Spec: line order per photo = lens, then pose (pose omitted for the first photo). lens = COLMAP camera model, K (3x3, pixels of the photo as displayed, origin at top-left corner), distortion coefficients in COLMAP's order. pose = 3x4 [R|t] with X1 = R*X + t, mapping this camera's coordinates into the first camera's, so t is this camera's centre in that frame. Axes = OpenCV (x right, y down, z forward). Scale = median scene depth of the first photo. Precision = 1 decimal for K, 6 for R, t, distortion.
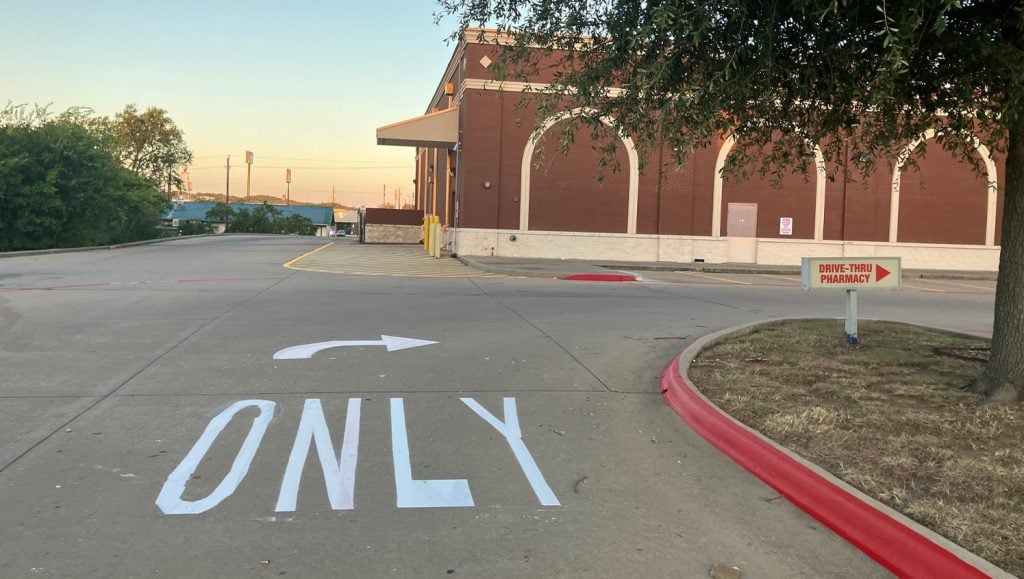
lens RADIAL K [[864.8, 0, 512.0], [0, 864.8, 289.5], [0, 0, 1]] dist [0.078862, -0.000670]
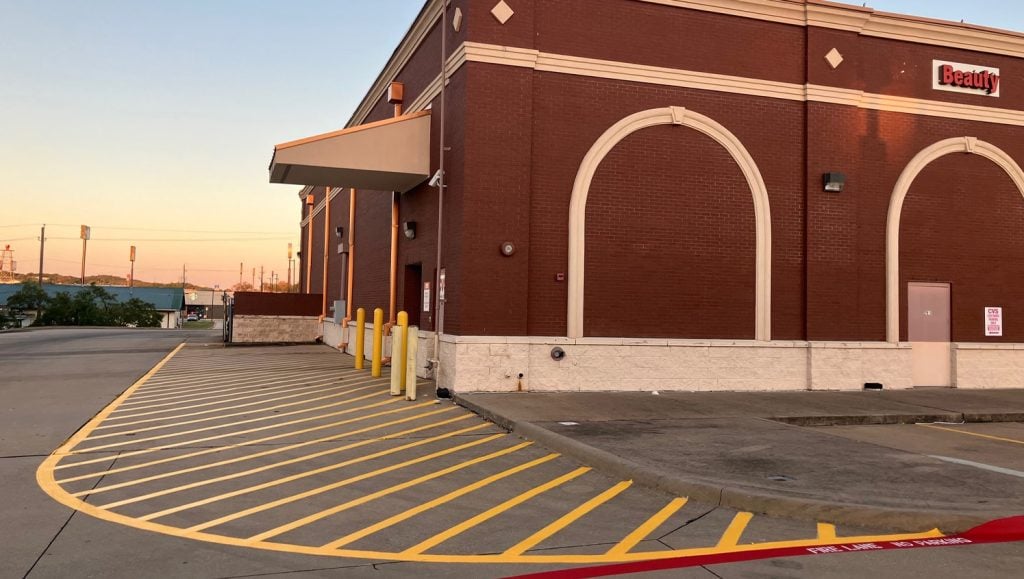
lens RADIAL K [[898.7, 0, 512.0], [0, 898.7, 289.5], [0, 0, 1]] dist [-0.009816, -0.007105]
pose [[0.988887, -0.006740, 0.148519, -0.097381], [0.020120, 0.995849, -0.088773, -0.047901], [-0.147304, 0.090774, 0.984917, 0.457288]]
